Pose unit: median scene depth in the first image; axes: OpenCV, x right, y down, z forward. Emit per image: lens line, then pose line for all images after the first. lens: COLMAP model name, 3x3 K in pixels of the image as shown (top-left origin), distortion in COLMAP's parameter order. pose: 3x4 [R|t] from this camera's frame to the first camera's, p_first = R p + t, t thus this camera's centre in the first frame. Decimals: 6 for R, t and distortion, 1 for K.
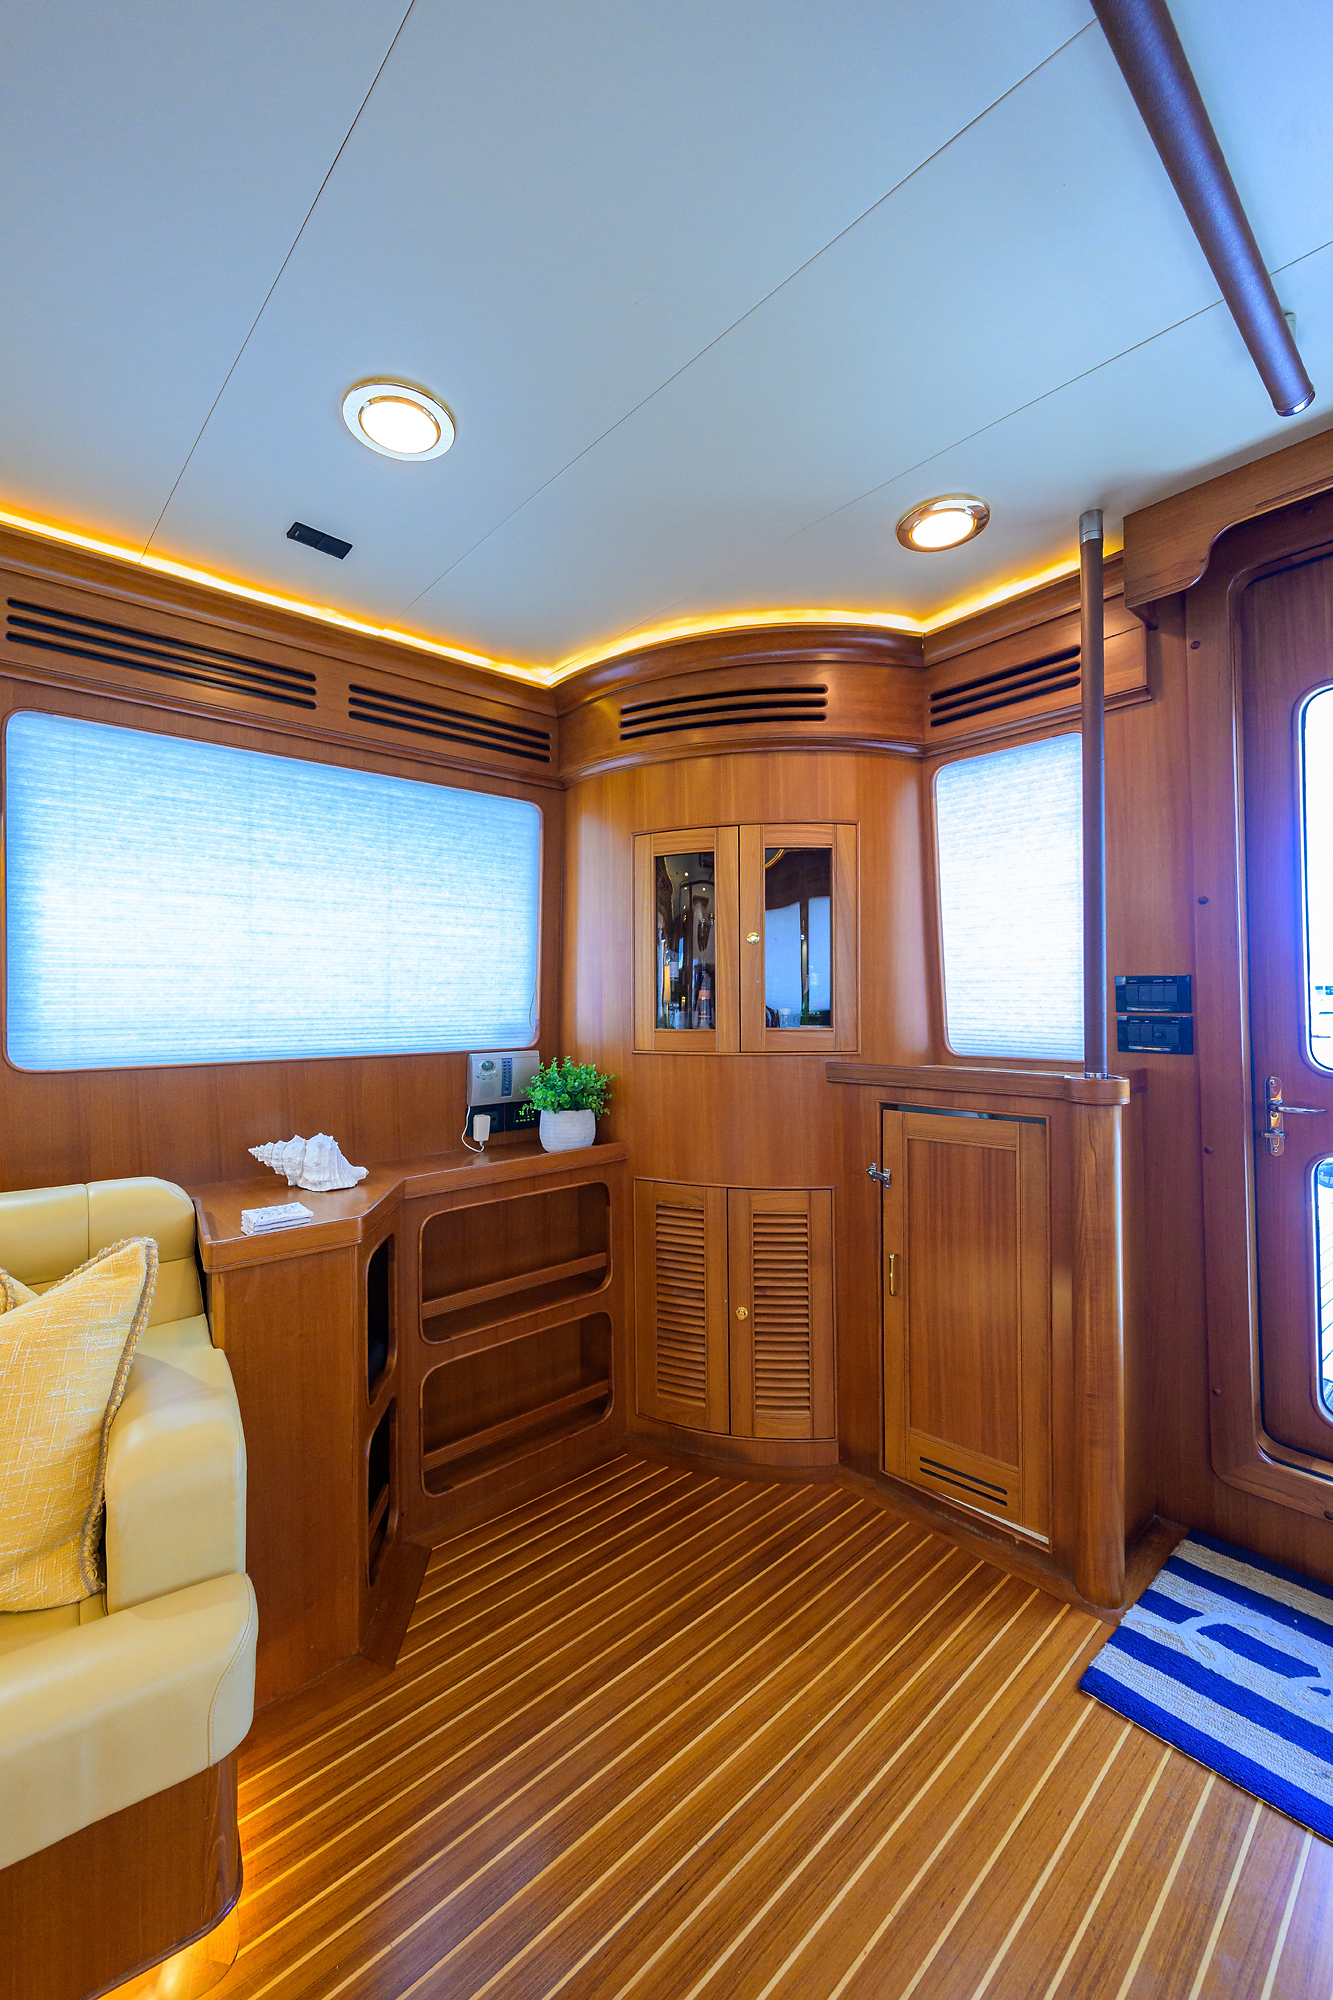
lens RADIAL K [[805.8, 0, 652.0], [0, 805.8, 1002.1], [0, 0, 1]] dist [-0.002103, 0.000581]
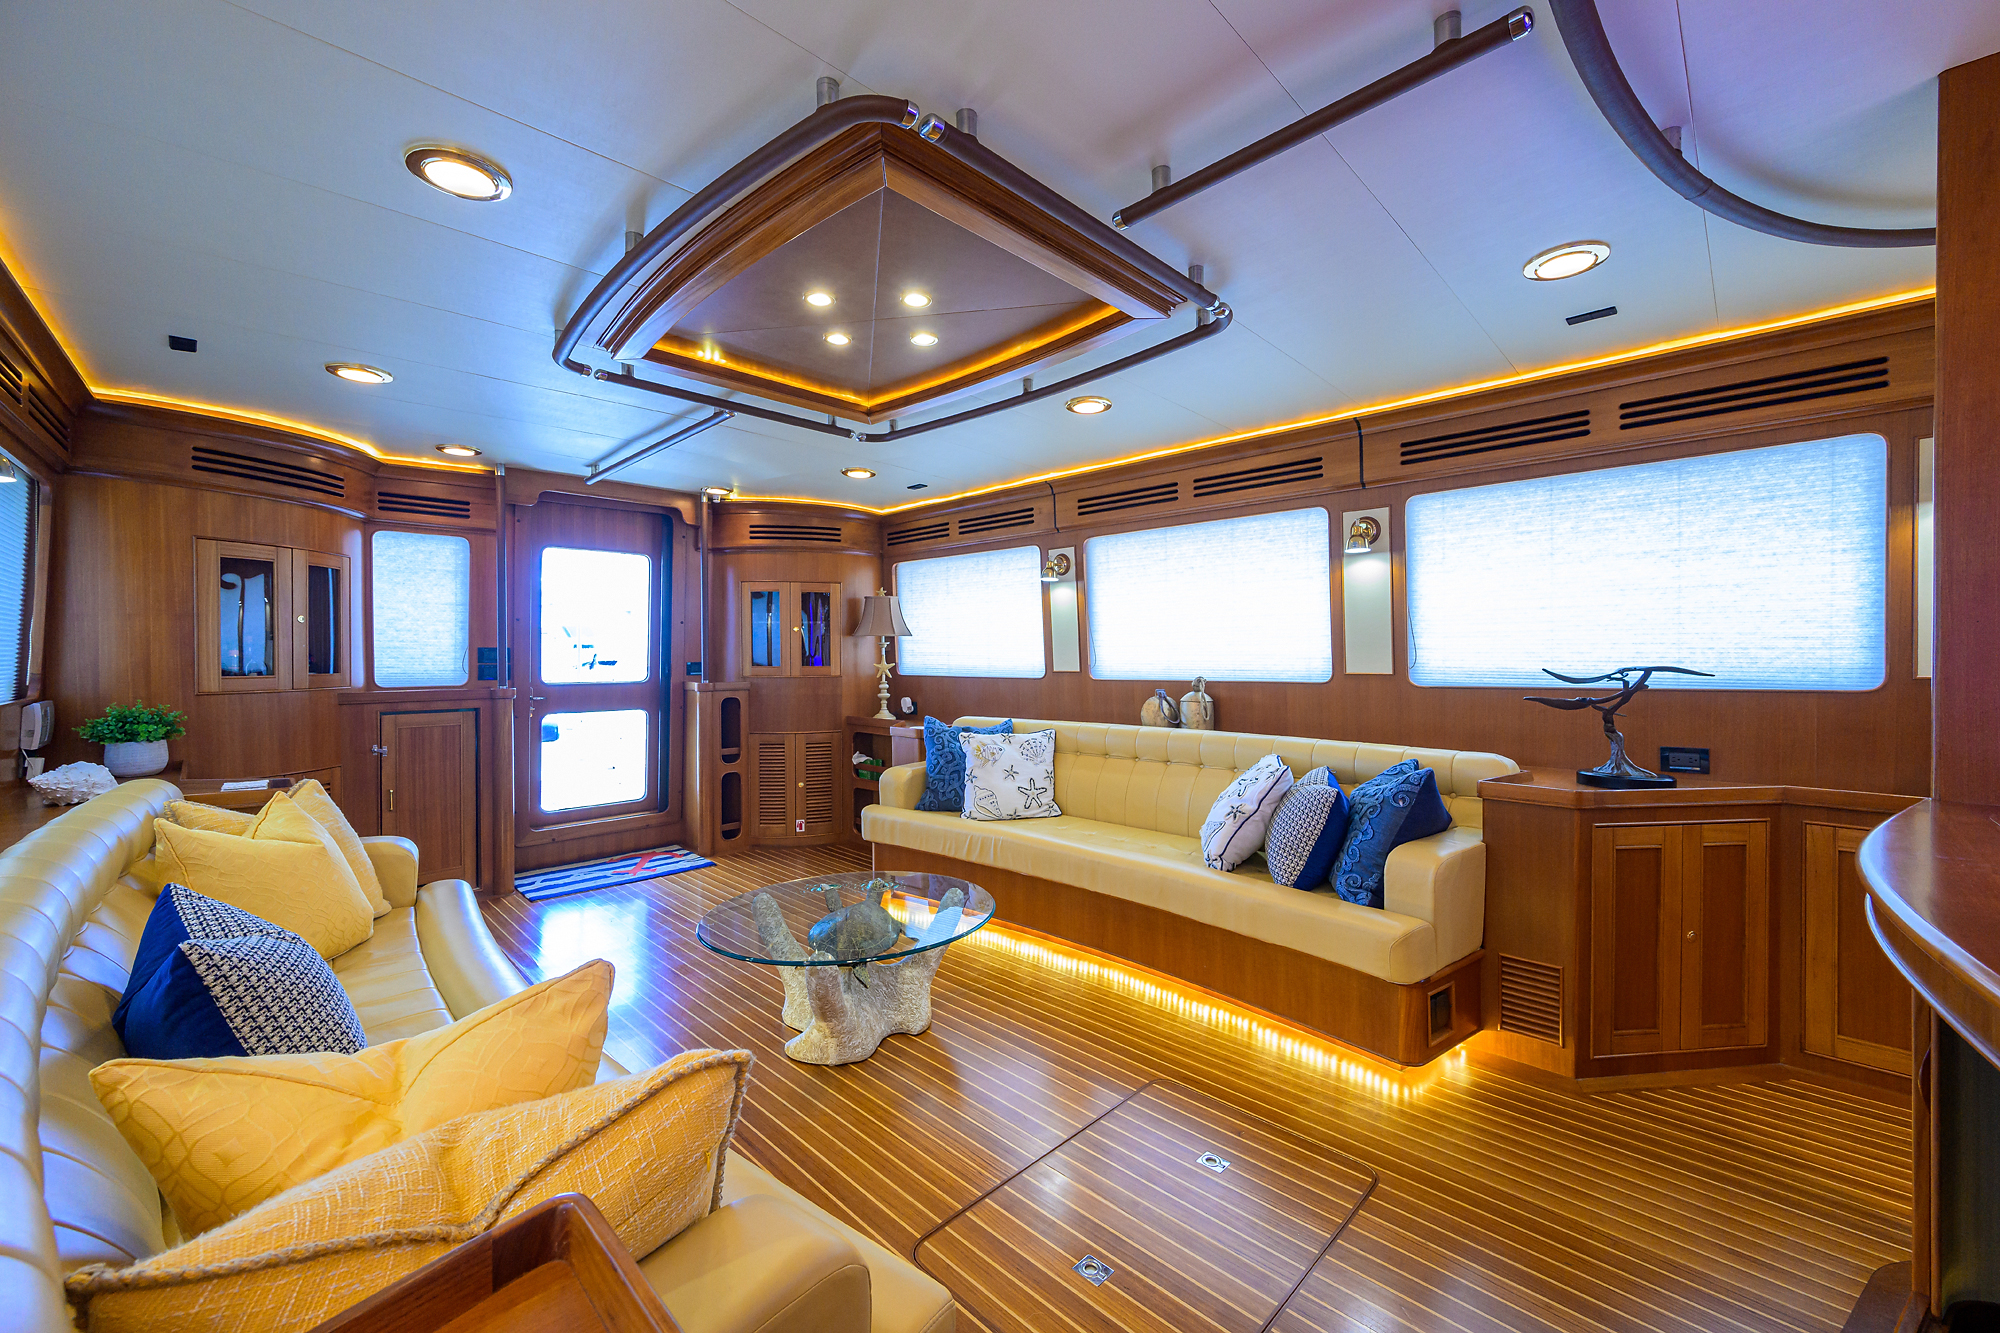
lens RADIAL K [[782.3, 0, 1003.1], [0, 782.3, 661.9], [0, 0, 1]] dist [-0.000701, 0.000413]
pose [[-0.054284, -0.001413, 0.998525, -1.586112], [-0.000207, 0.999999, 0.001404, 0.004796], [-0.998526, -0.000131, -0.054284, -0.347221]]
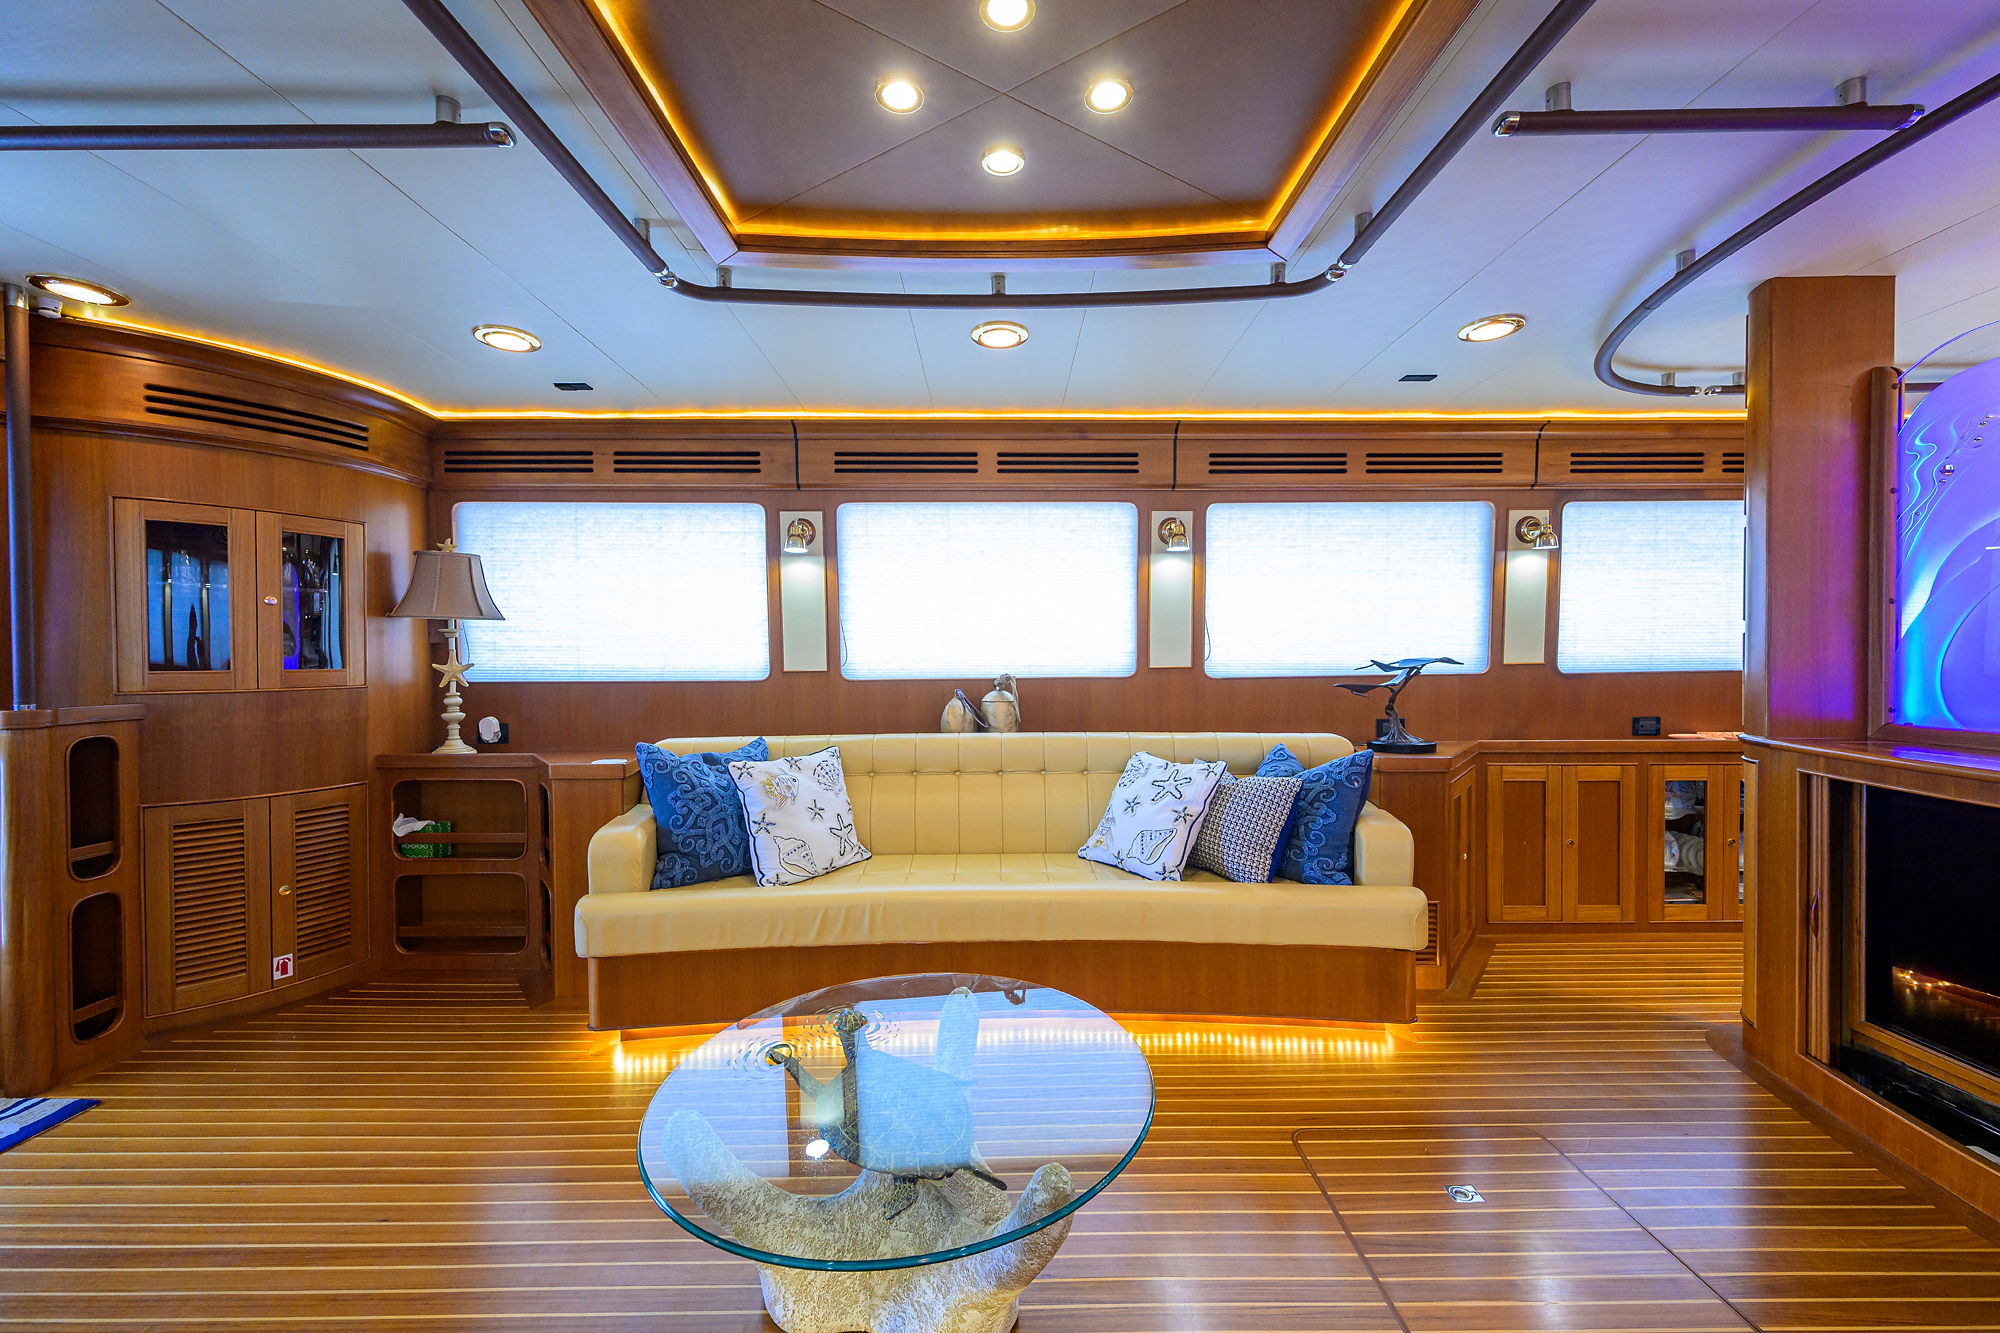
lens RADIAL K [[782.3, 0, 1001.1], [0, 782.3, 663.2], [0, 0, 1]] dist [-0.000701, 0.000413]
pose [[-0.741049, -0.000432, 0.671451, -0.891315], [0.005851, 0.999958, 0.007100, 0.008153], [-0.671425, 0.009190, -0.741015, 0.307103]]
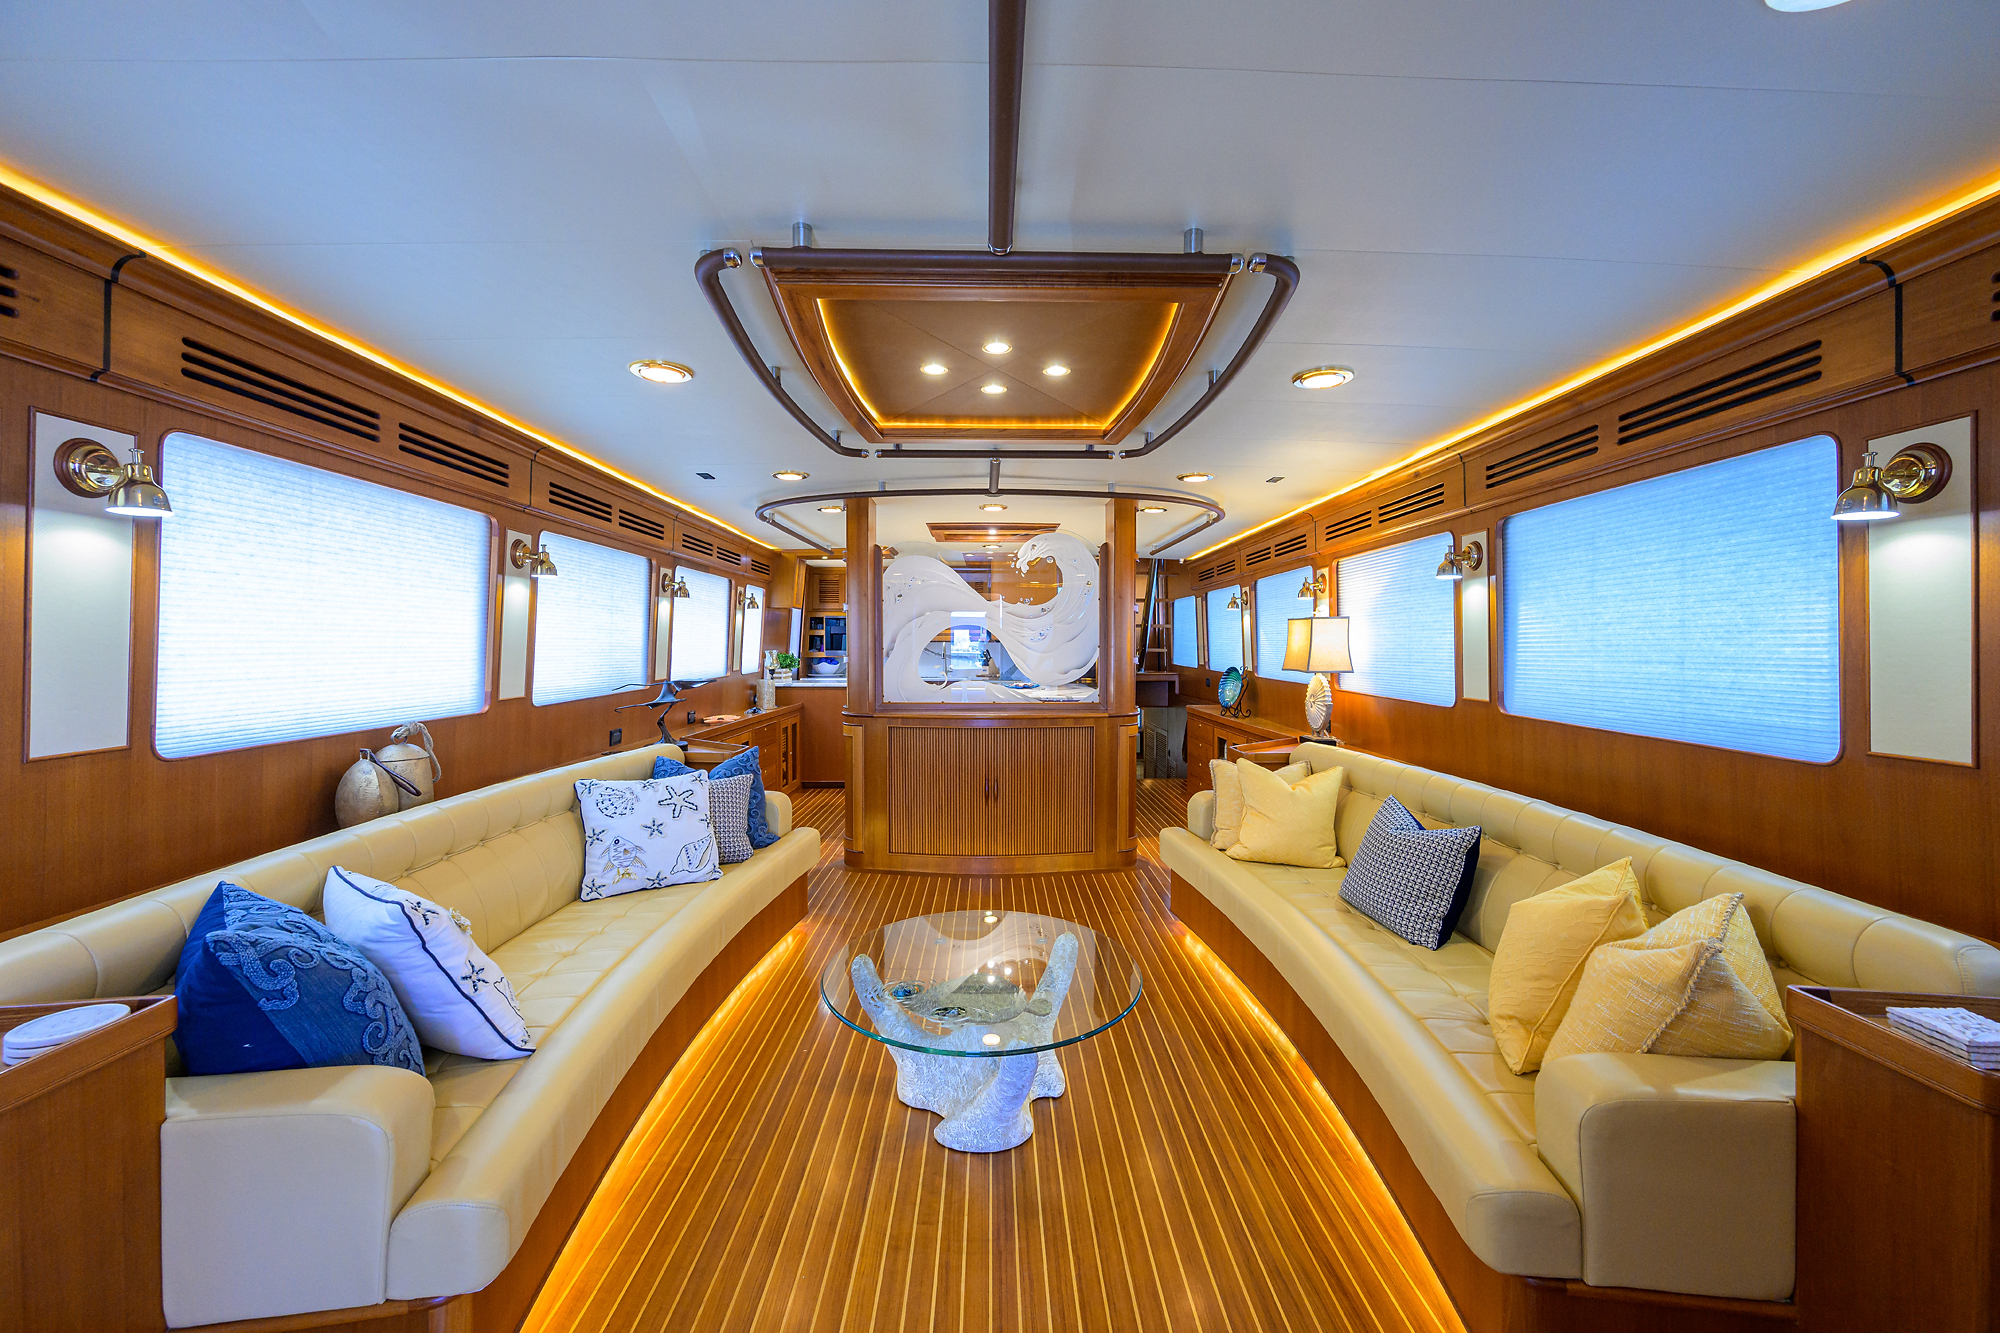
lens RADIAL K [[782.3, 0, 1001.6], [0, 782.3, 664.5], [0, 0, 1]] dist [-0.000701, 0.000413]
pose [[-0.661172, 0.022764, -0.749889, 0.489648], [0.005429, 0.999659, 0.025560, -0.071273], [0.750215, 0.012828, -0.661070, 0.591952]]
